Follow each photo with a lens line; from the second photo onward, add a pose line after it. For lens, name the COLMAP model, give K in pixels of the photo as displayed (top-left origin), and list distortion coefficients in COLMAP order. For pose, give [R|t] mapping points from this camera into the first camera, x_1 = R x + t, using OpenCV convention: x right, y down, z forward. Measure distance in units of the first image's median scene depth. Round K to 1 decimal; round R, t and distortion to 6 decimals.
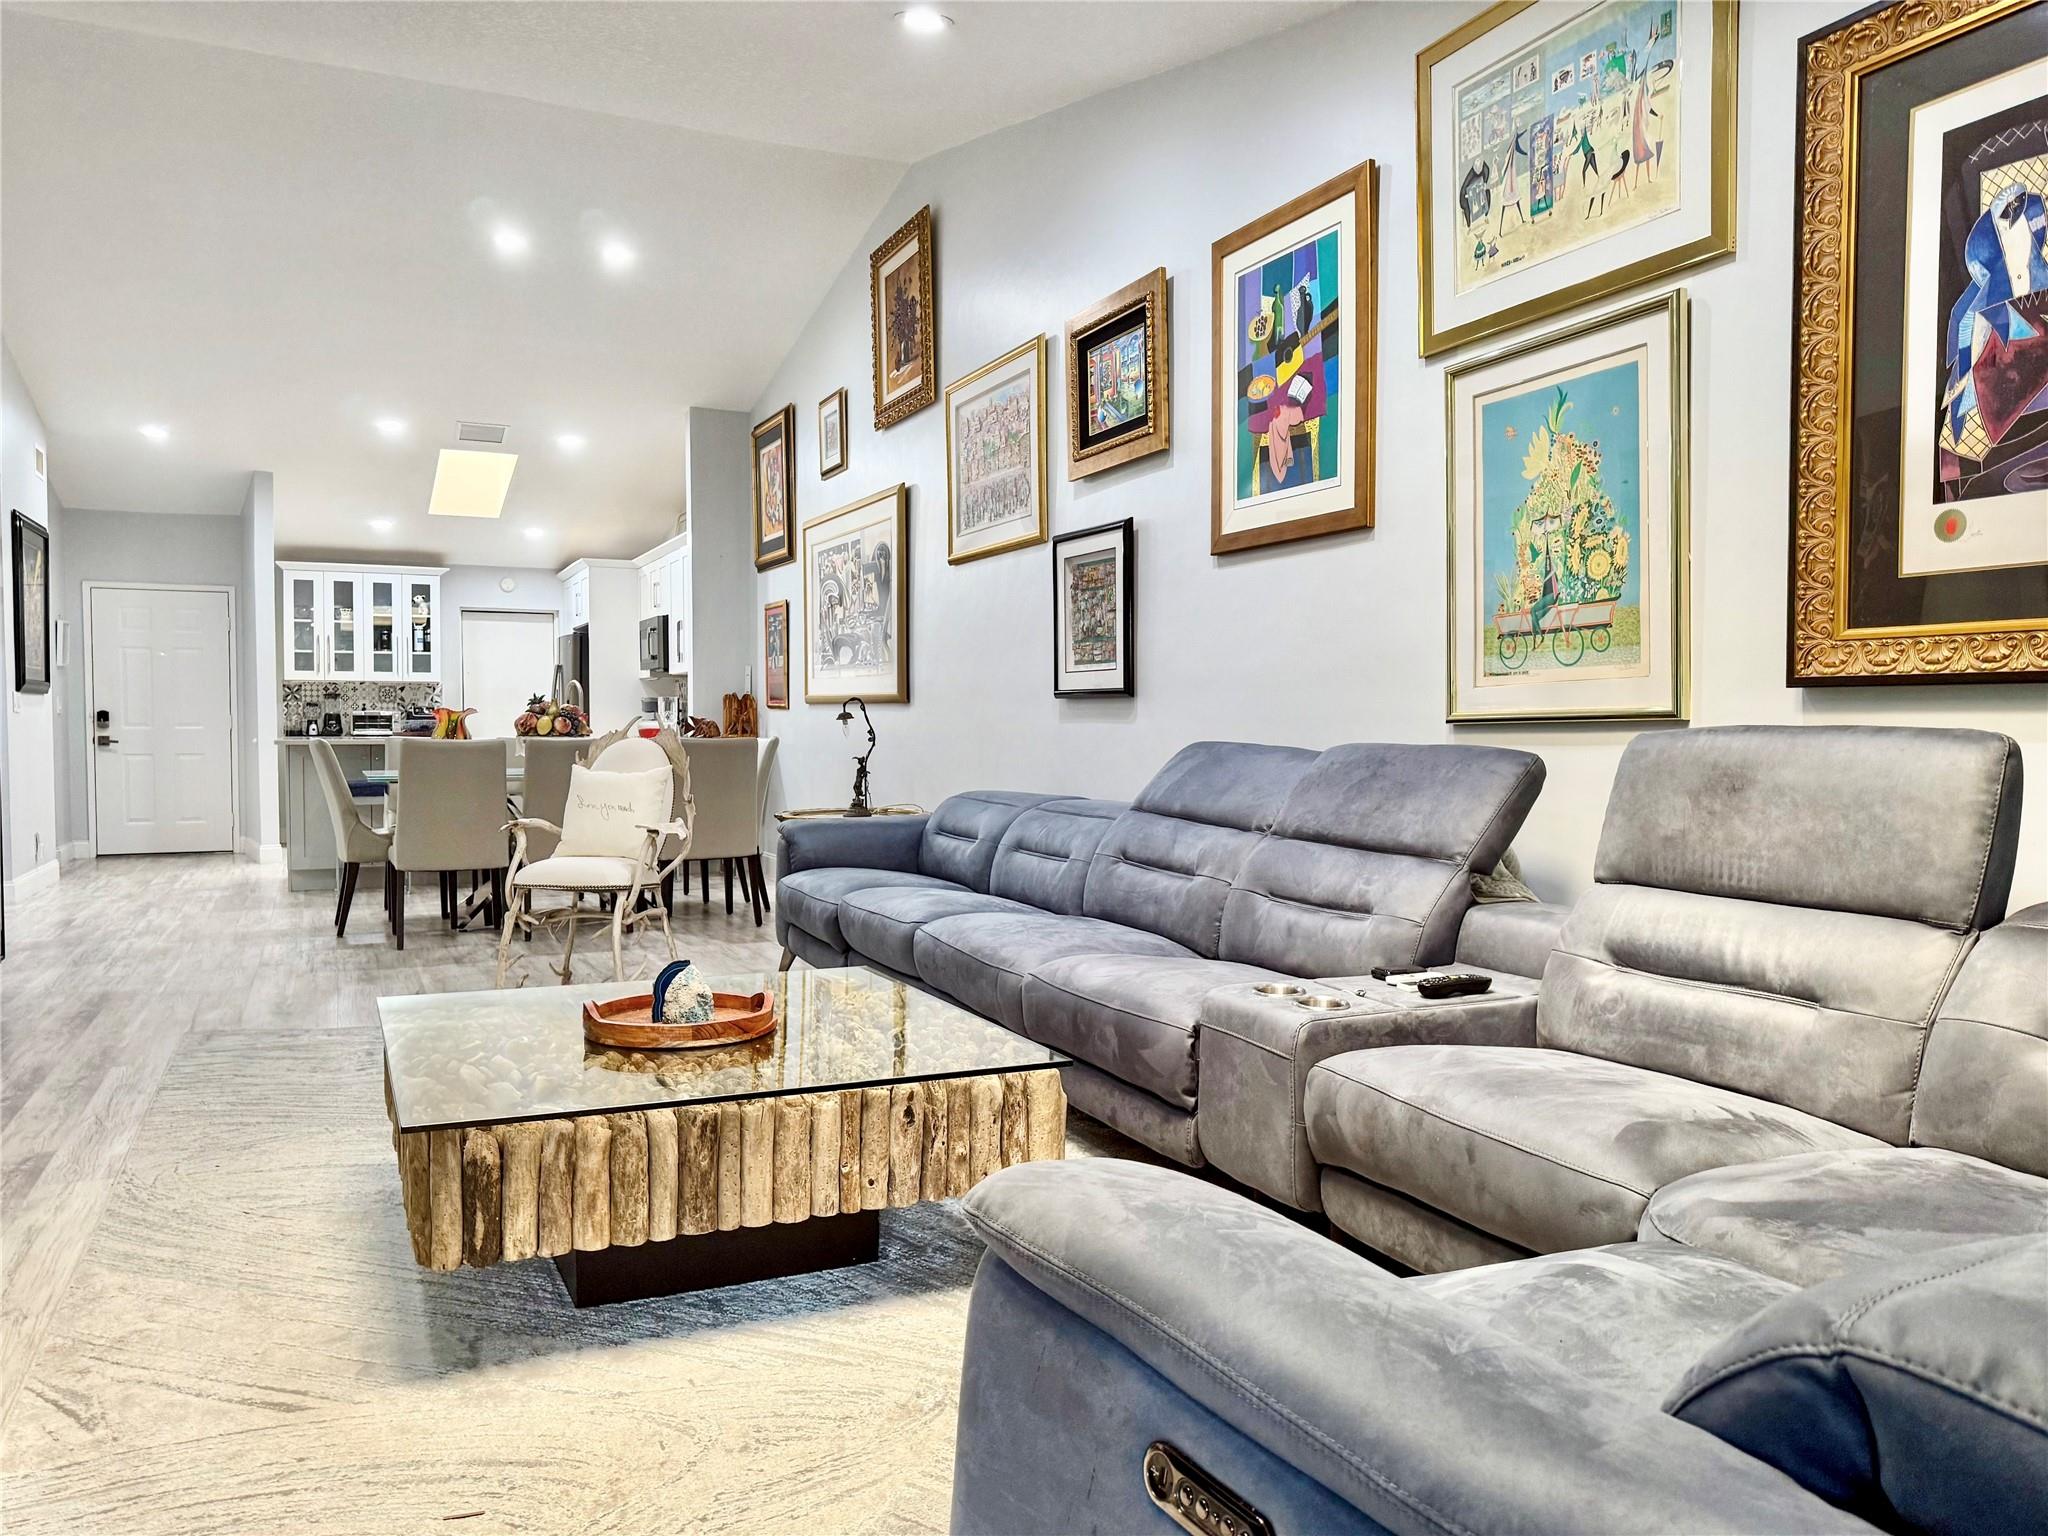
lens RADIAL K [[1475.5, 0, 1024.0], [0, 1475.5, 766.7], [0, 0, 1]] dist [0.003502, -0.002011]
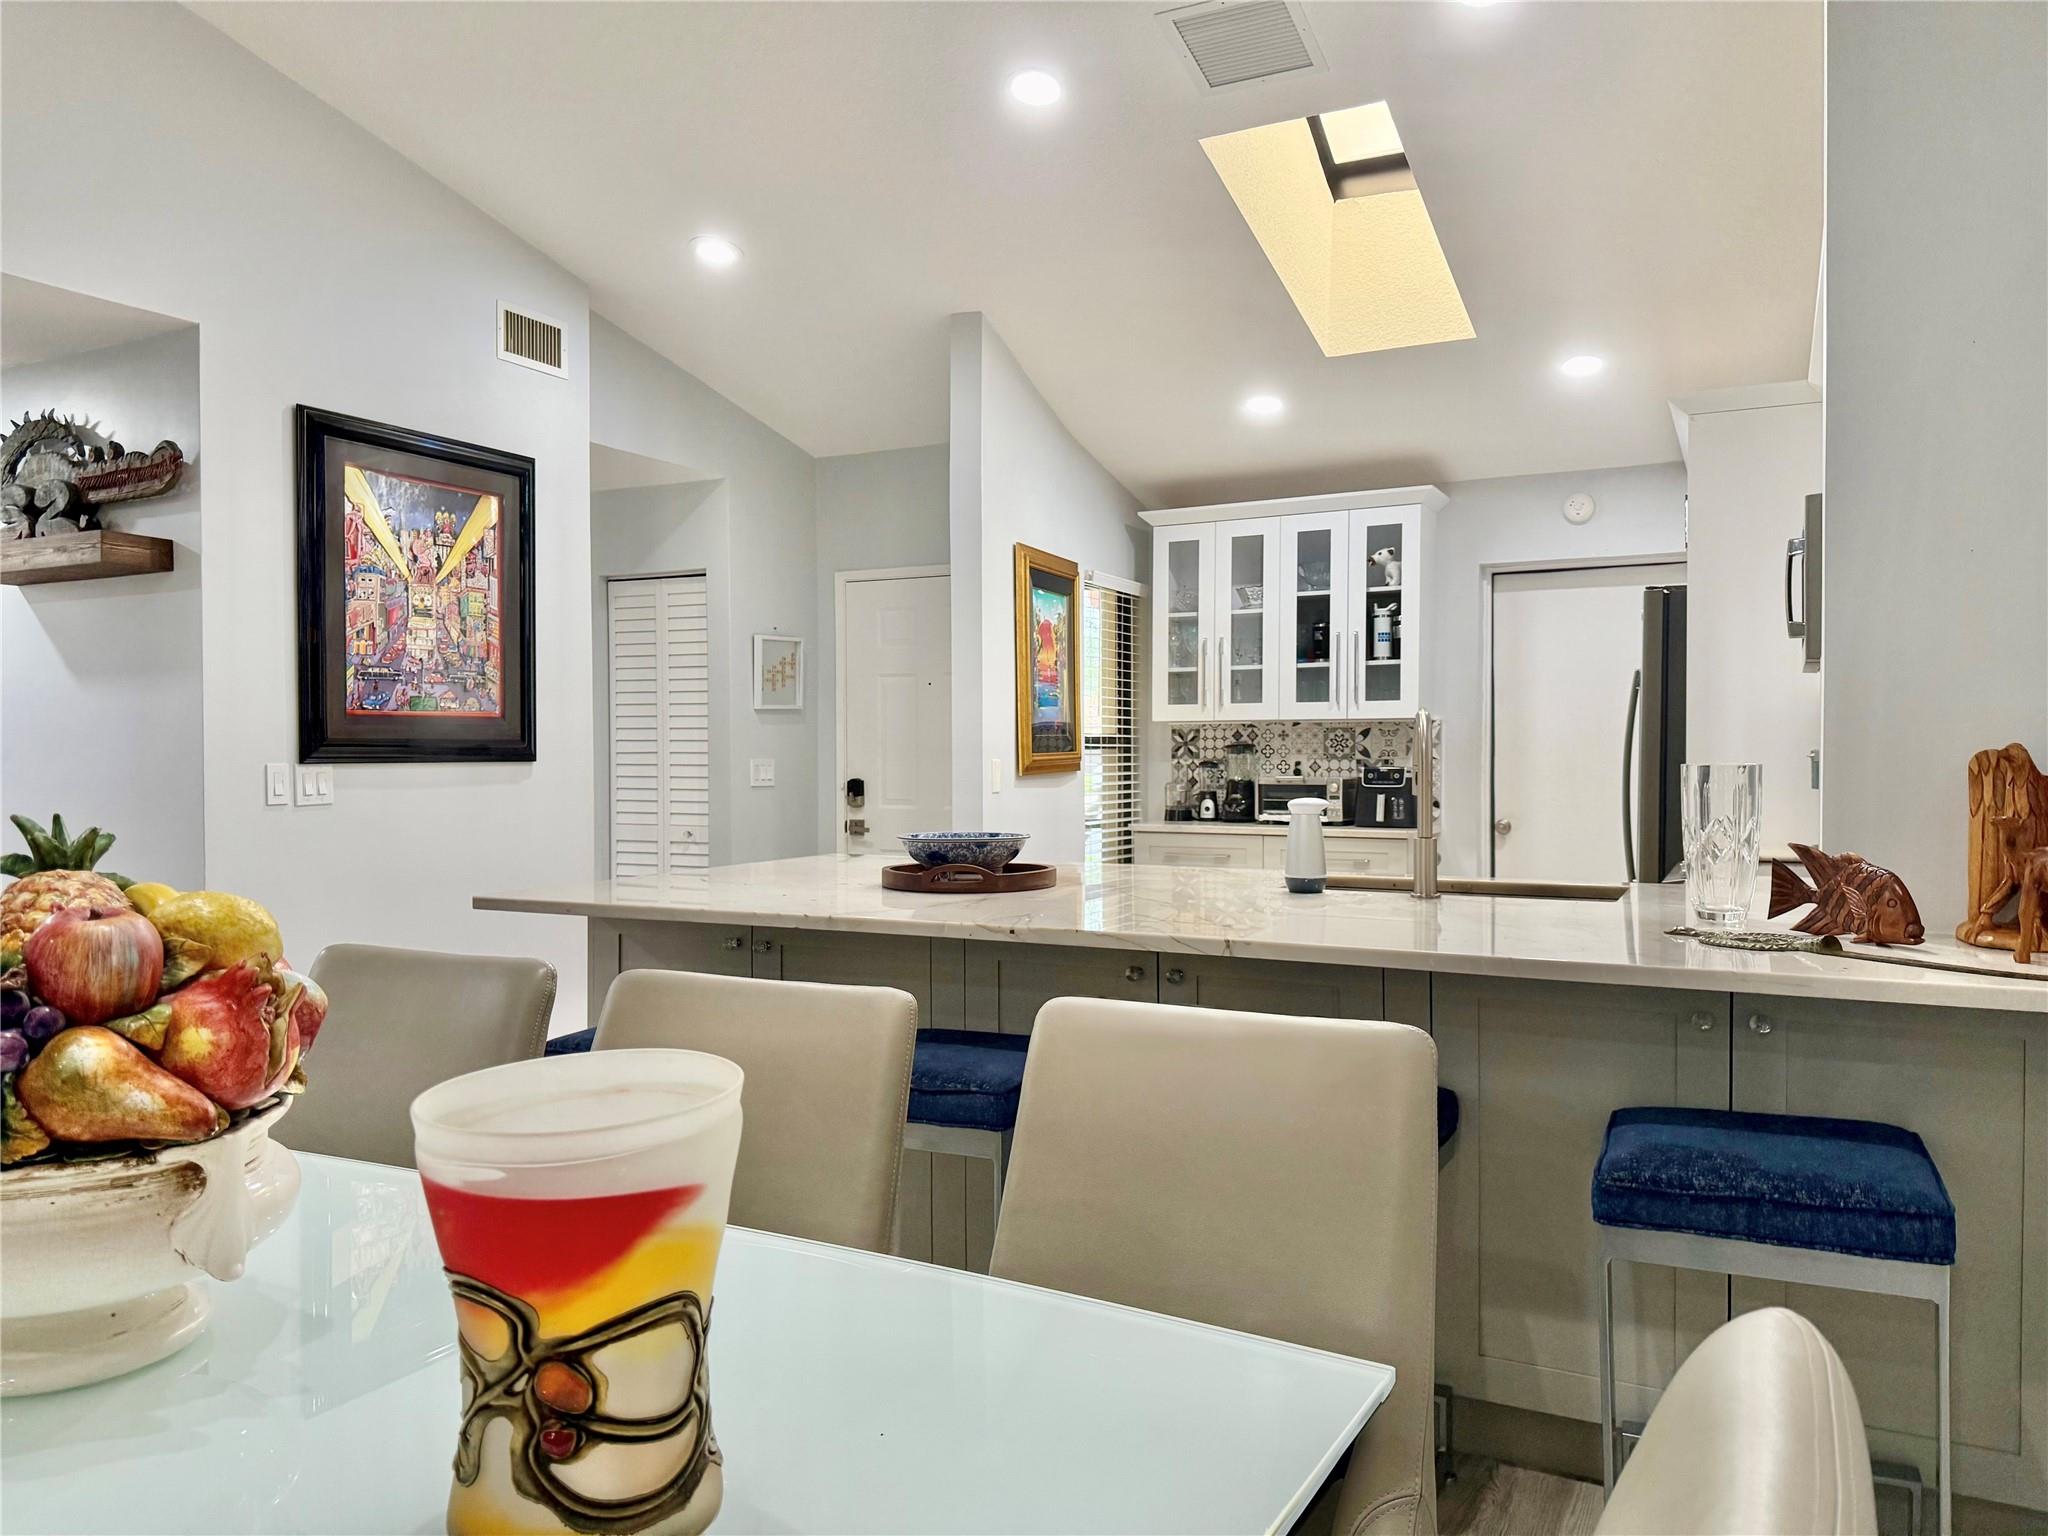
lens RADIAL K [[1475.5, 0, 1018.6], [0, 1475.5, 771.0], [0, 0, 1]] dist [0.003502, -0.002011]
pose [[0.614938, 0.003093, -0.788569, -0.086368], [-0.021578, 0.999684, -0.012905, -0.030588], [0.788280, 0.024951, 0.614811, 0.598061]]
